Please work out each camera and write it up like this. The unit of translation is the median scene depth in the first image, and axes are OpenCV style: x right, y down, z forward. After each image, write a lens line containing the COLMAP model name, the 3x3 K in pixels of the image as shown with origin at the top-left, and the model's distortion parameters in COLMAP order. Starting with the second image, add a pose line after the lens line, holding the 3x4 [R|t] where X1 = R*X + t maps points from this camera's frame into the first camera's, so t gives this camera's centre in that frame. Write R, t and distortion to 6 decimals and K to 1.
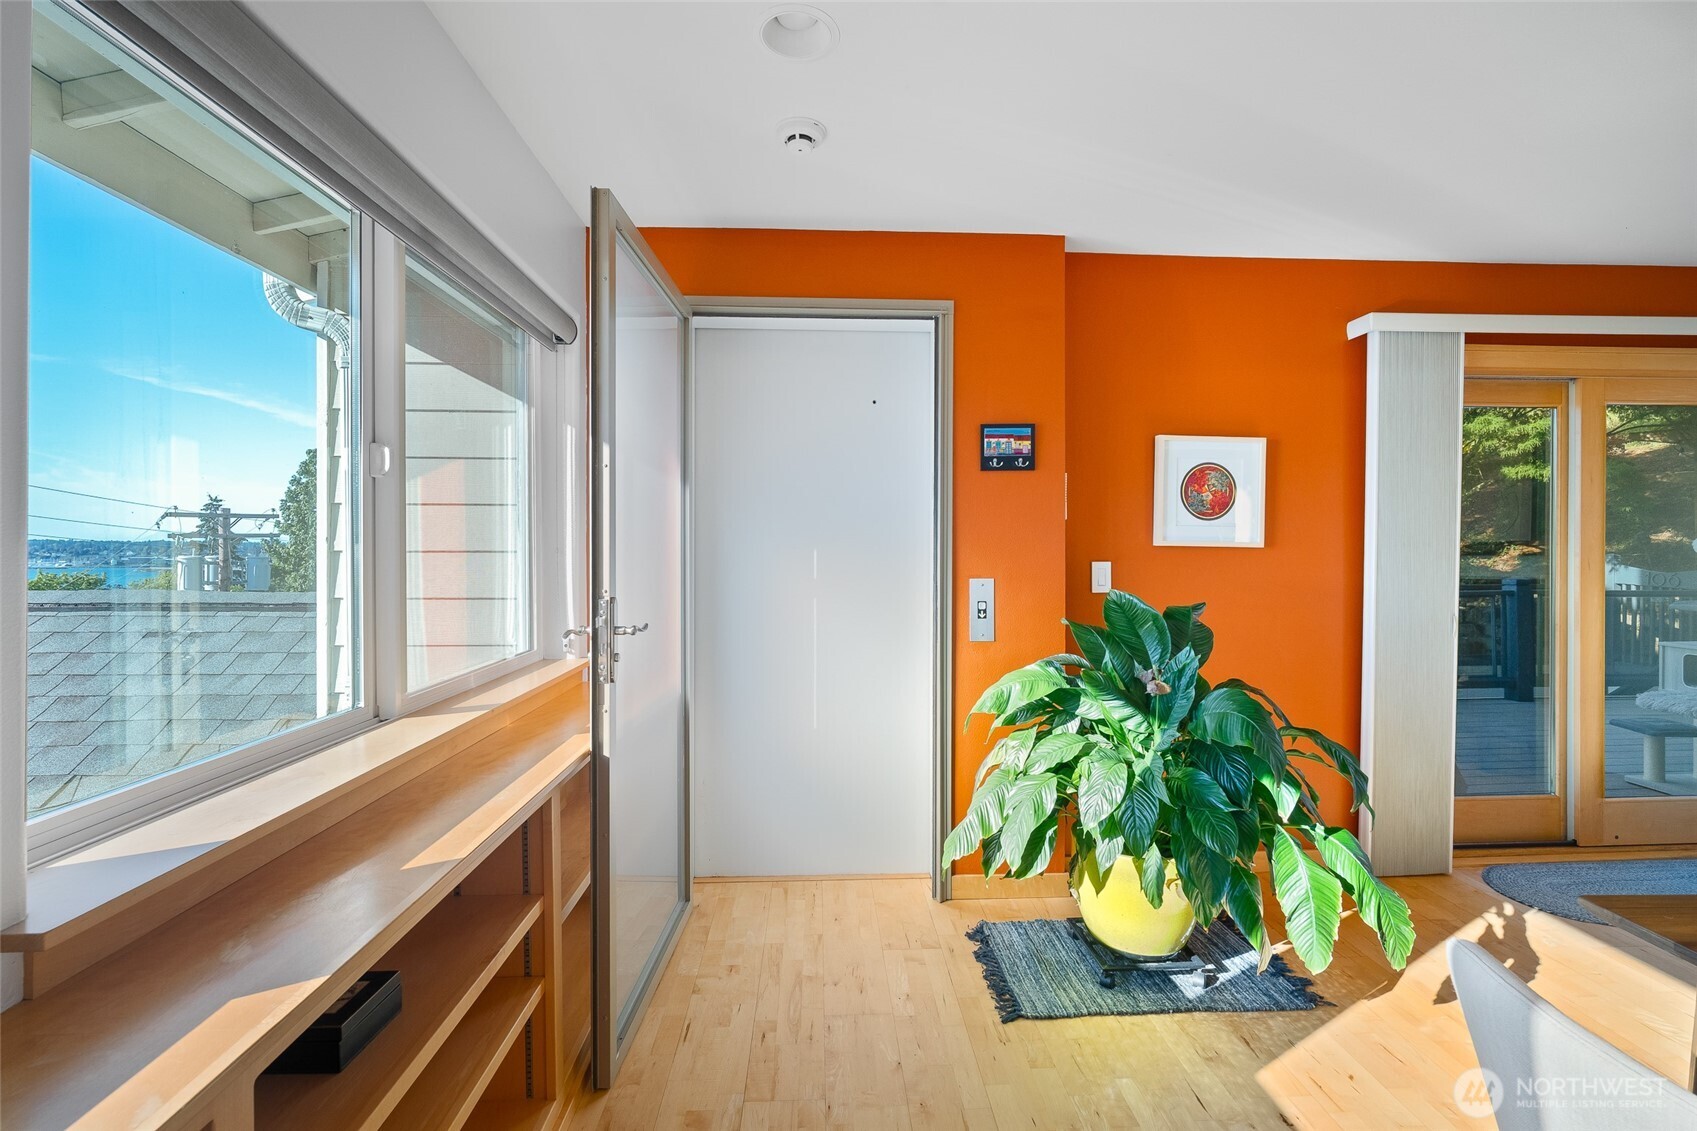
lens RADIAL K [[744.5, 0, 849.5], [0, 744.5, 555.2], [0, 0, 1]] dist [-0.000574, 0.000137]
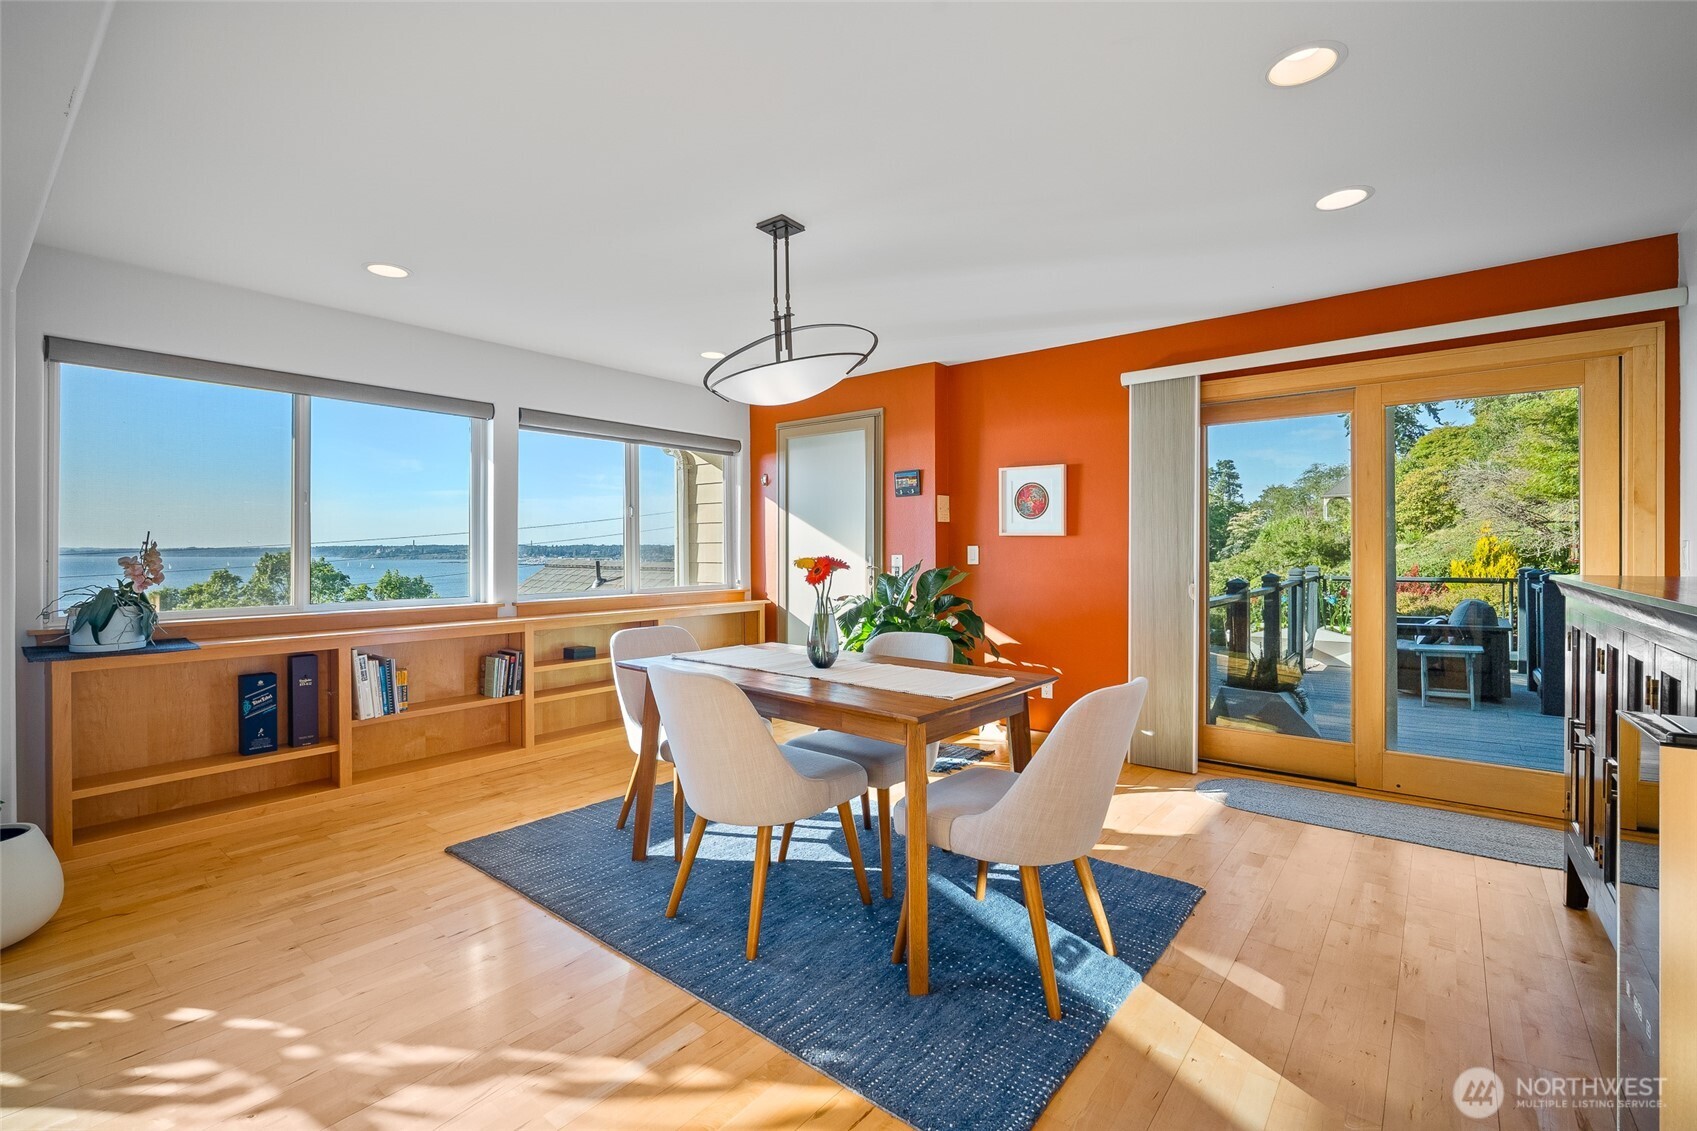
lens RADIAL K [[744.5, 0, 854.3], [0, 744.5, 552.3], [0, 0, 1]] dist [-0.000574, 0.000137]
pose [[0.755046, -0.000429, -0.655672, 1.236217], [-0.000989, 0.999998, -0.001793, 0.026812], [0.655671, 0.002002, 0.755044, -0.436059]]
